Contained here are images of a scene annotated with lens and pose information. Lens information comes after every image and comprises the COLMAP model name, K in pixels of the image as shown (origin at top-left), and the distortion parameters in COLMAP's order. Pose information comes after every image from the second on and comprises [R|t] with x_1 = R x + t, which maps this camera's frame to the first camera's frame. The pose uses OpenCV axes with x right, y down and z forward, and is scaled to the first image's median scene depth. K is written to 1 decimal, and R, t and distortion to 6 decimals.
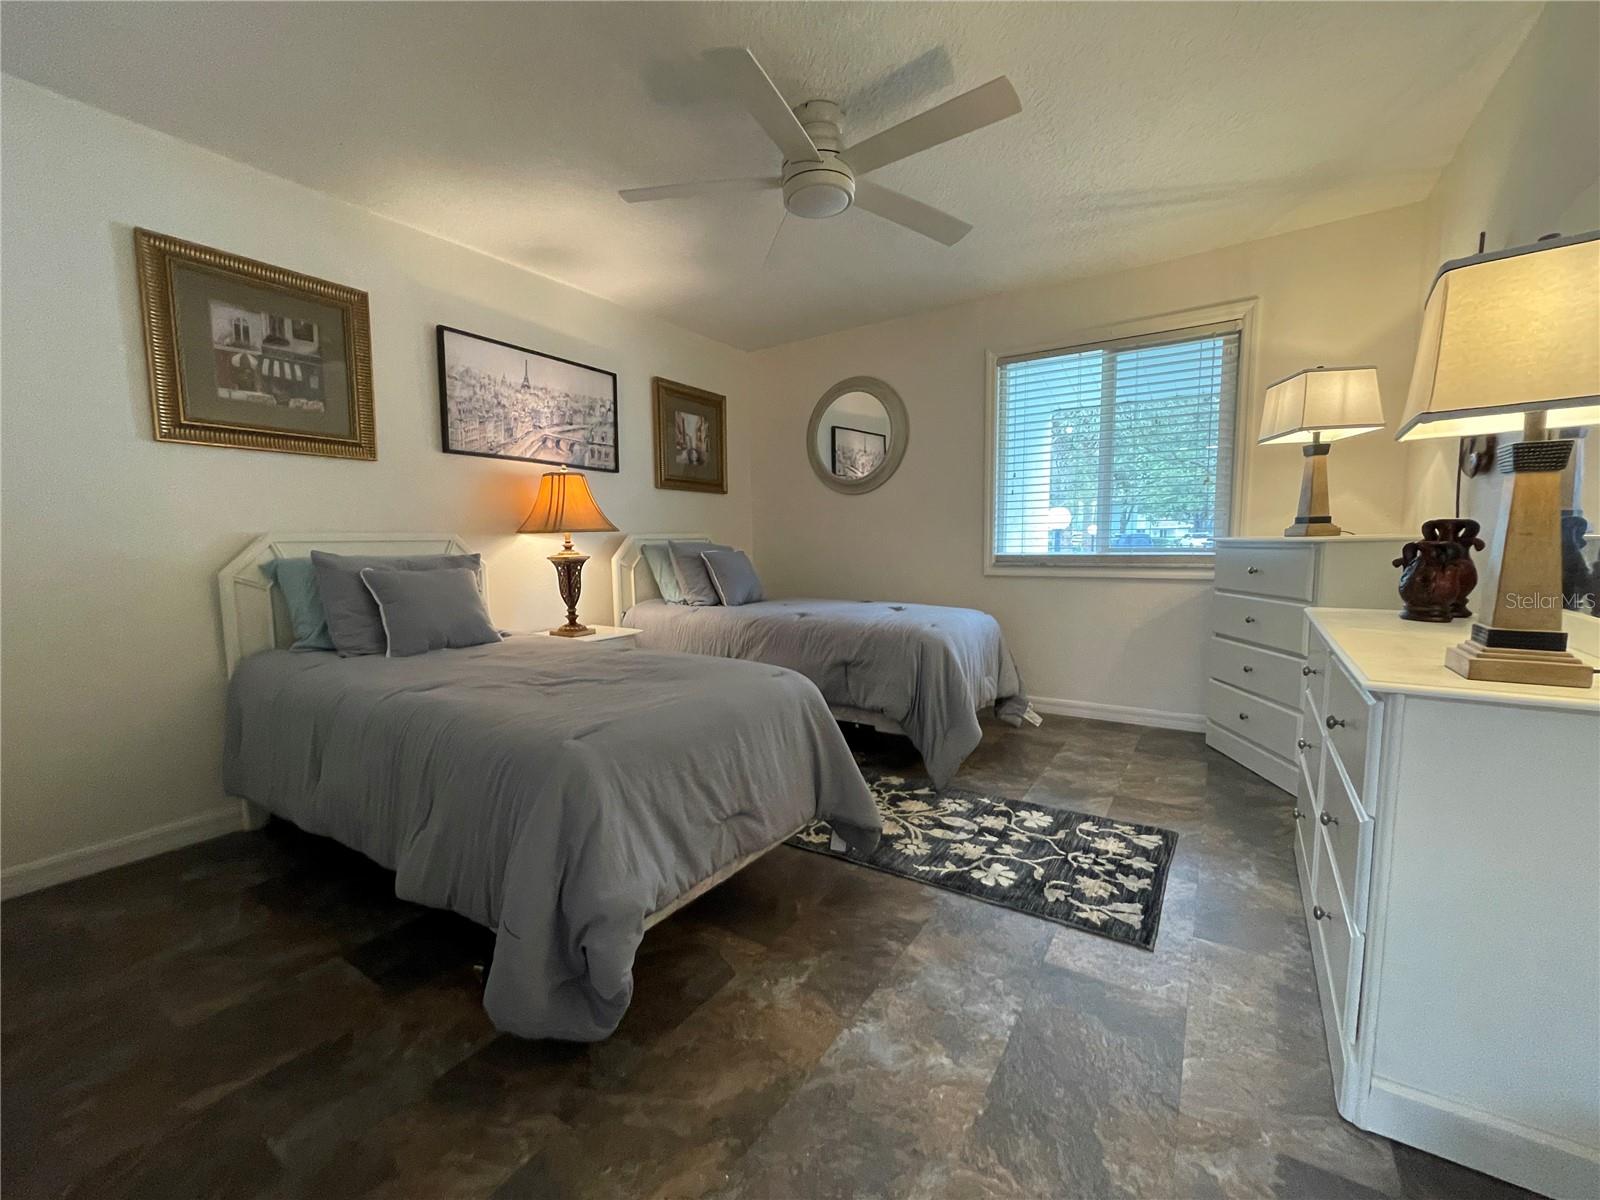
lens RADIAL K [[646.9, 0, 791.6], [0, 646.9, 608.8], [0, 0, 1]] dist [0.001562, -0.001070]
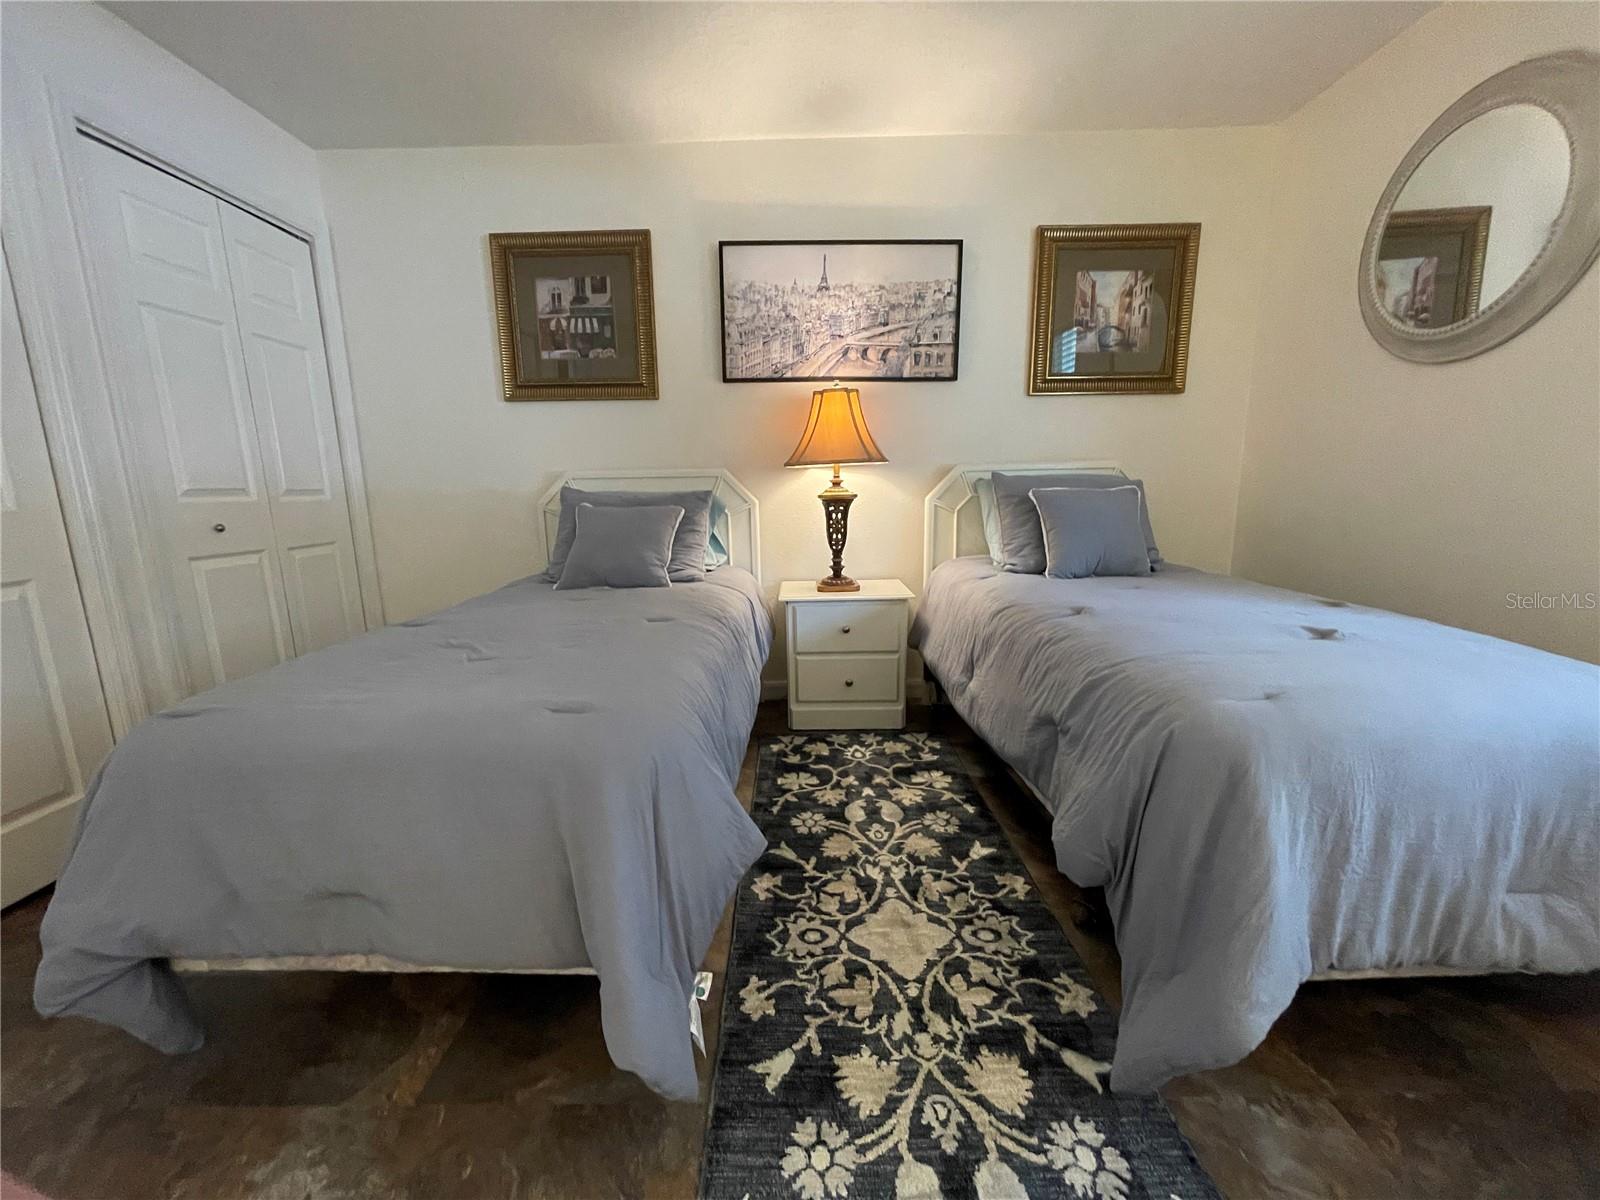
lens RADIAL K [[646.9, 0, 791.6], [0, 646.9, 608.8], [0, 0, 1]] dist [0.001562, -0.001070]
pose [[0.551514, 0.162209, -0.818242, 0.323378], [-0.077256, 0.986628, 0.143517, -0.050504], [0.830580, -0.015937, 0.556671, 0.492916]]
